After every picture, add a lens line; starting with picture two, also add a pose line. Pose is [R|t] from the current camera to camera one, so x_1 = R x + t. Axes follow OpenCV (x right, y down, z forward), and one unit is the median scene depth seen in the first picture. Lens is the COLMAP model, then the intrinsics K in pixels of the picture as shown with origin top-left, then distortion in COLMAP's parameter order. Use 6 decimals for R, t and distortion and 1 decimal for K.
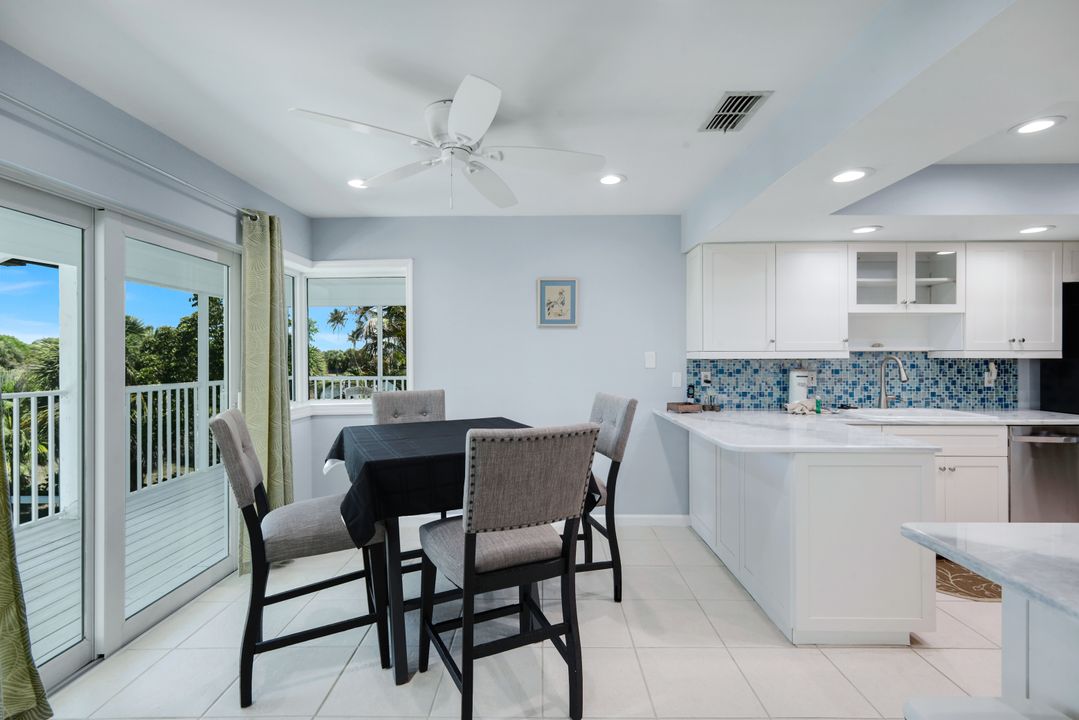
lens RADIAL K [[474.2, 0, 537.5], [0, 474.2, 358.1], [0, 0, 1]] dist [0.004466, -0.000707]
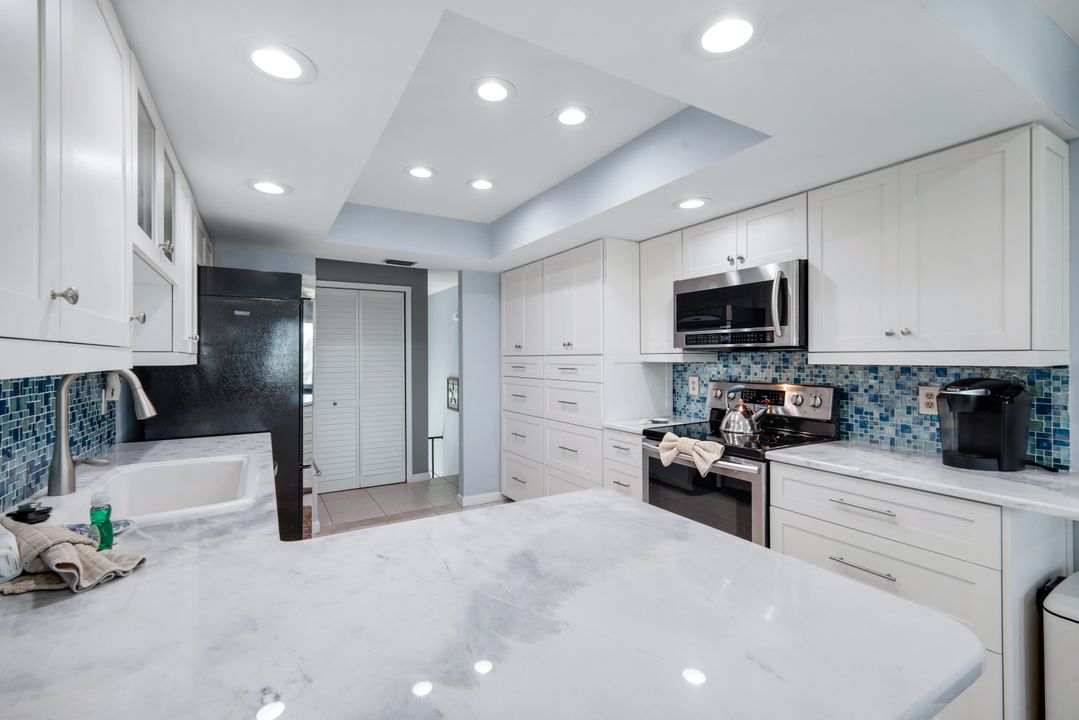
lens RADIAL K [[474.2, 0, 539.4], [0, 474.2, 356.4], [0, 0, 1]] dist [0.004466, -0.000707]
pose [[-0.518327, 0.006522, 0.855157, 0.170575], [0.010141, 0.999947, -0.001480, -0.005019], [-0.855122, 0.007905, -0.518366, 0.845550]]
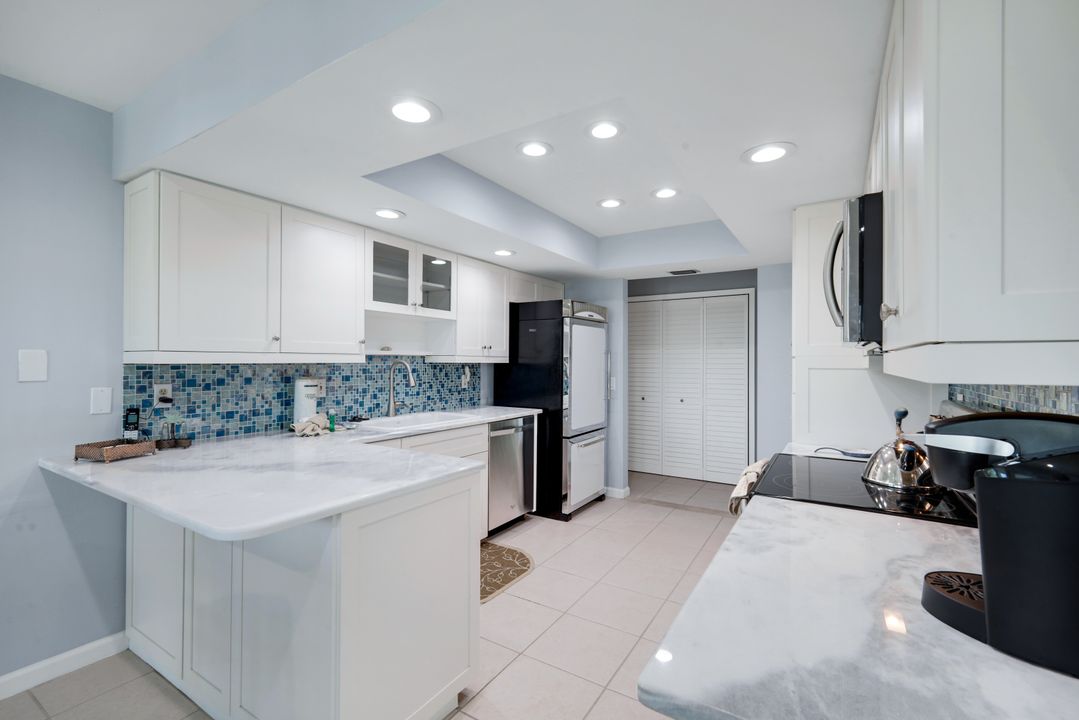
lens RADIAL K [[474.2, 0, 542.1], [0, 474.2, 356.2], [0, 0, 1]] dist [0.004466, -0.000707]
pose [[0.518853, 0.012408, 0.854773, 0.082445], [-0.001887, 0.999909, -0.013370, -0.000575], [-0.854861, 0.005325, 0.518829, 0.259304]]
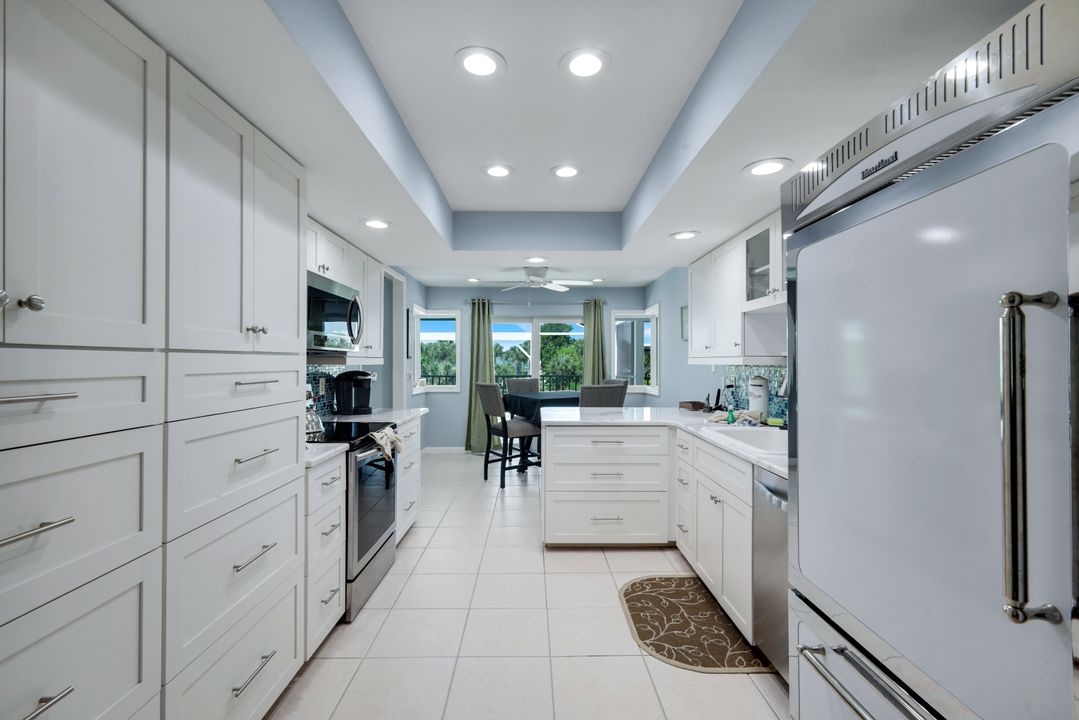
lens RADIAL K [[474.2, 0, 537.6], [0, 474.2, 358.3], [0, 0, 1]] dist [0.004466, -0.000707]
pose [[0.026969, -0.002881, -0.999632, 1.393311], [-0.005207, 0.999982, -0.003023, -0.006713], [0.999623, 0.005286, 0.026953, 0.555539]]
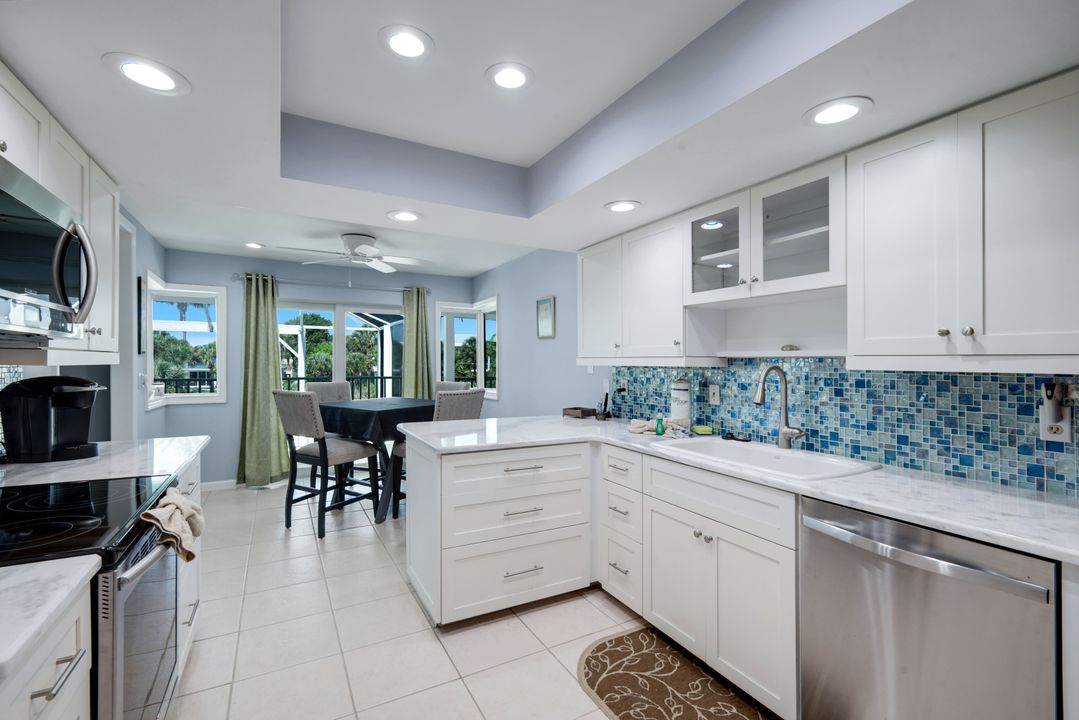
lens RADIAL K [[474.2, 0, 535.5], [0, 474.2, 363.7], [0, 0, 1]] dist [0.004466, -0.000707]
pose [[0.493119, 0.010756, -0.869895, 1.088895], [-0.013361, 0.999899, 0.004789, -0.004482], [0.869859, 0.009261, 0.493213, 0.392832]]
